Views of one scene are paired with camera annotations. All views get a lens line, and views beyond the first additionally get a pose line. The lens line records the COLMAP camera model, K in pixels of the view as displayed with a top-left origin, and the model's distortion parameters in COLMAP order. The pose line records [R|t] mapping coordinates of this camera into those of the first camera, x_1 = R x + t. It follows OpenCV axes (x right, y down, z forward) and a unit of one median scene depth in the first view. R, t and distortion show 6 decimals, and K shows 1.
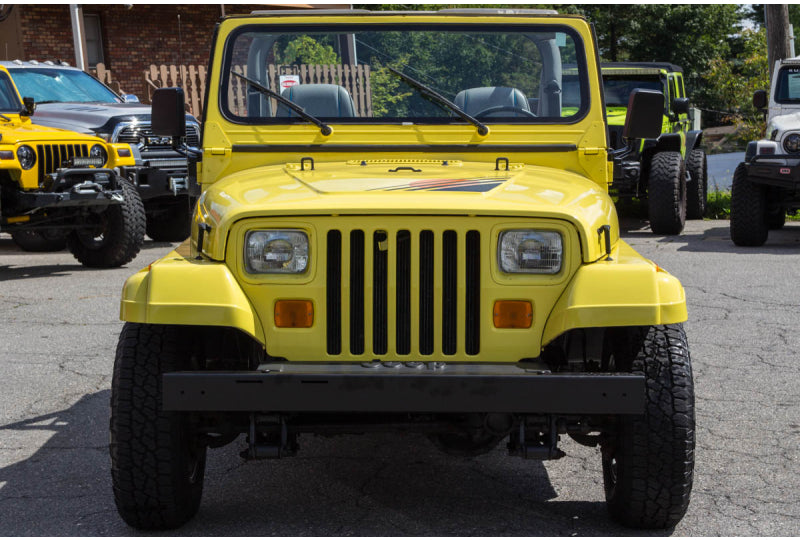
lens RADIAL K [[1734.7, 0, 398.5], [0, 1734.7, 271.4], [0, 0, 1]] dist [0.203229, 0.000000]
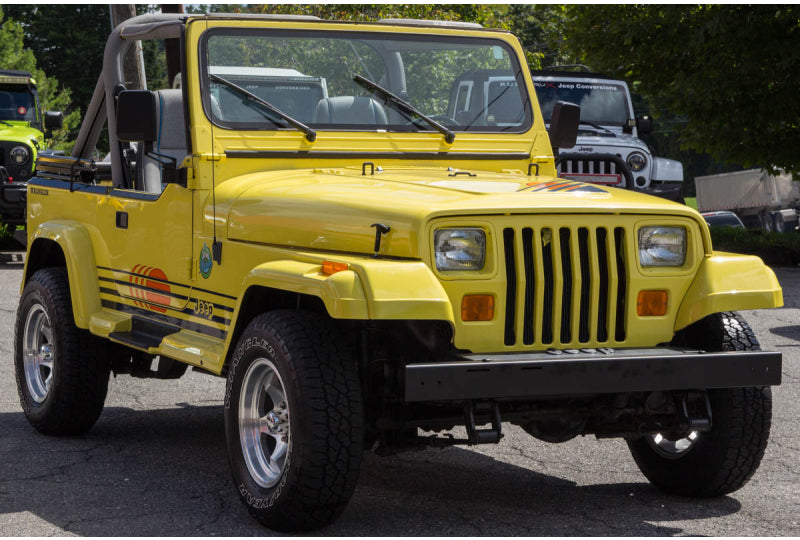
lens RADIAL K [[1960.6, 0, 395.1], [0, 1960.6, 267.8], [0, 0, 1]] dist [0.674993, 0.000000]
pose [[0.885999, -0.019225, 0.463288, -0.648935], [0.029103, 0.999476, -0.014181, 0.015278], [-0.462773, 0.026048, 0.886094, -0.038440]]
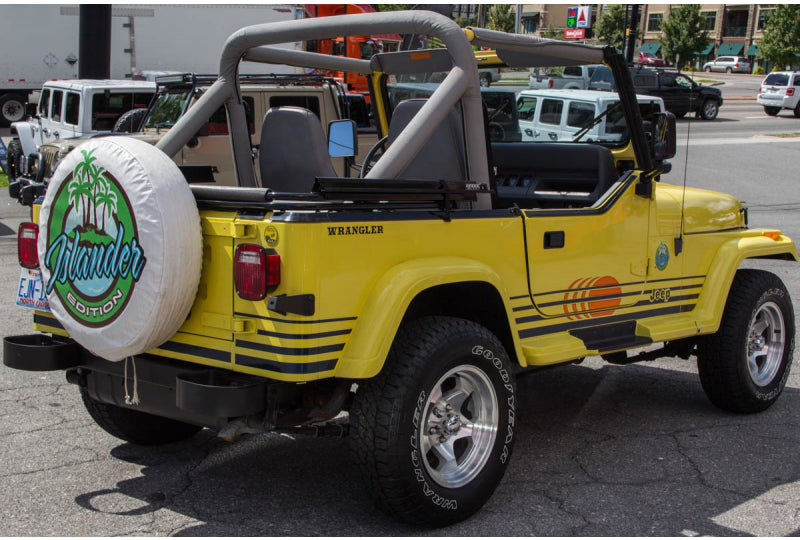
lens RADIAL K [[1139.6, 0, 400.0], [0, 1139.6, 285.3], [0, 0, 1]] dist [0.043076, 0.000000]
pose [[-0.747779, -0.081340, 0.658946, -0.595619], [0.047099, 0.983468, 0.174848, -0.215248], [-0.662275, 0.161784, -0.731586, 2.639291]]
